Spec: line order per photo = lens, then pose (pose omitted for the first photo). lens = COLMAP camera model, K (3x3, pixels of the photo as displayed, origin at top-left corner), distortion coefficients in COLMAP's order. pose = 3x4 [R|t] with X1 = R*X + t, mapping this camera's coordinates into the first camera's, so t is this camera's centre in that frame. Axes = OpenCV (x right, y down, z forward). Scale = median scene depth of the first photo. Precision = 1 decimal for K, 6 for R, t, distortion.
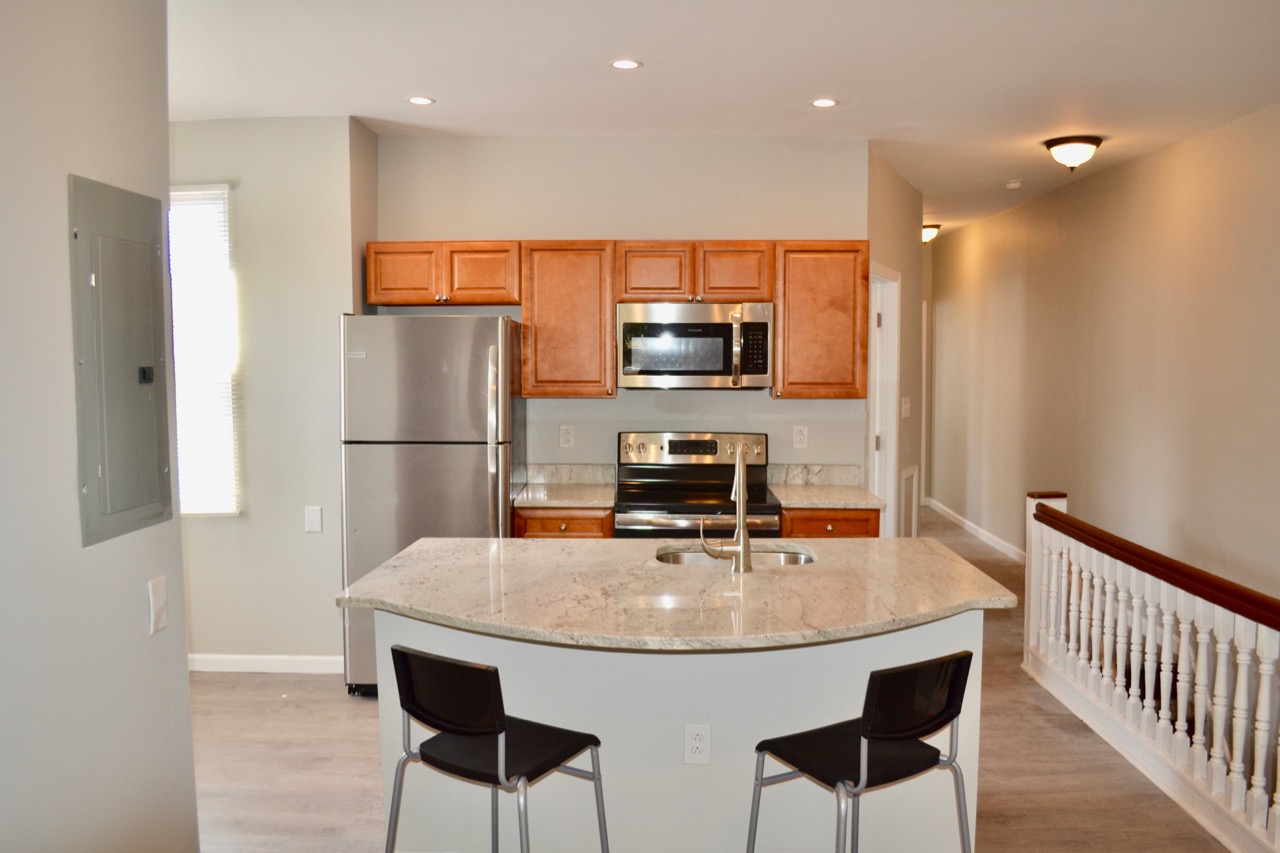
lens RADIAL K [[1043.8, 0, 640.0], [0, 1043.8, 426.5], [0, 0, 1]] dist [-0.075870, -0.001708]
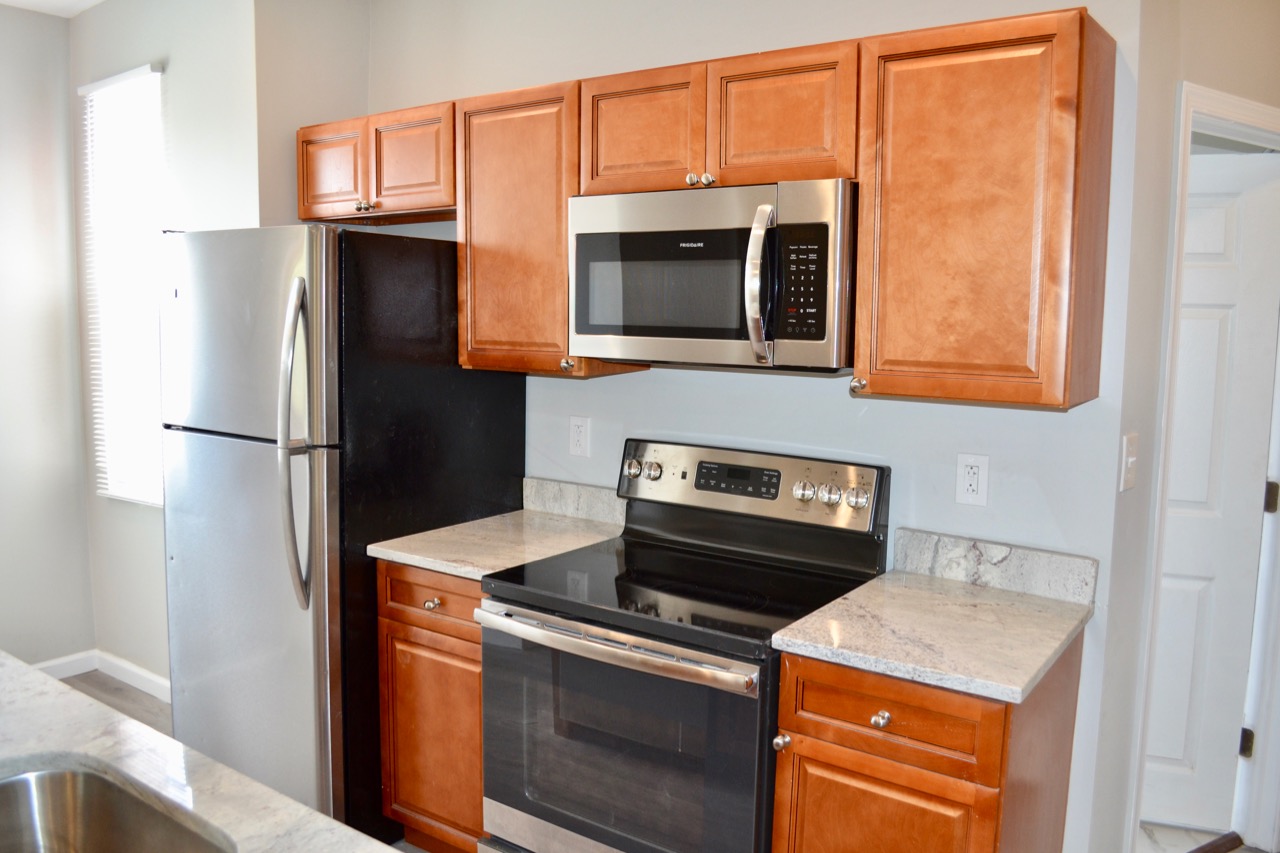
lens RADIAL K [[1020.3, 0, 640.0], [0, 1020.3, 426.5], [0, 0, 1]] dist [-0.078851, -0.002801]
pose [[0.826247, 0.074373, -0.558377, 0.300948], [-0.052263, 0.997092, 0.055471, -0.032658], [0.560878, -0.016650, 0.827731, 0.586928]]
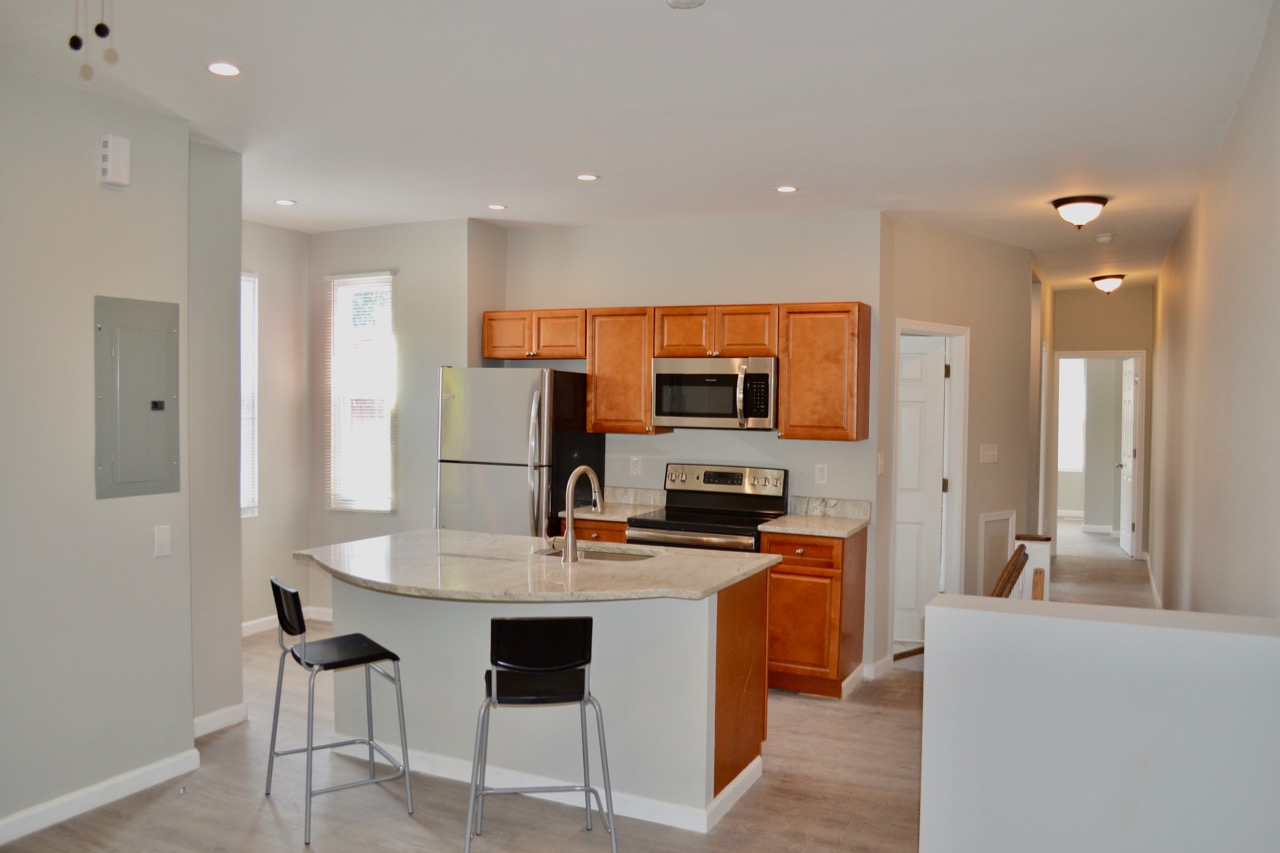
lens RADIAL K [[1020.3, 0, 640.0], [0, 1020.3, 426.5], [0, 0, 1]] dist [-0.078851, -0.002801]
pose [[0.919437, 0.023745, -0.392519, 0.436110], [-0.040207, 0.998621, -0.033769, 0.004245], [0.391176, 0.046830, 0.919124, -0.108794]]
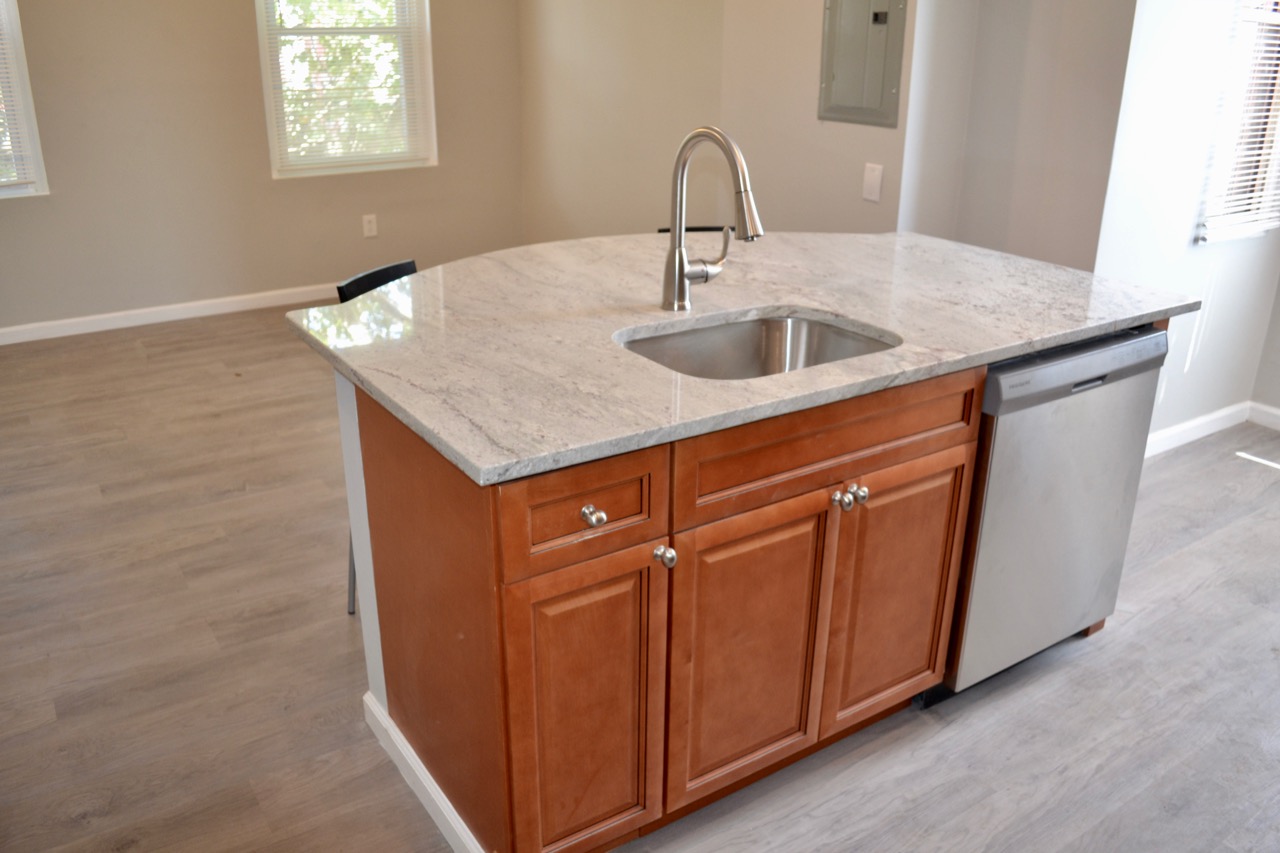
lens RADIAL K [[1043.8, 0, 640.0], [0, 1043.8, 426.5], [0, 0, 1]] dist [-0.075870, -0.001708]
pose [[-0.815981, 0.203645, -0.541021, 0.328587], [-0.050368, 0.907291, 0.417477, -0.054408], [0.575880, 0.367903, -0.730075, 0.978706]]
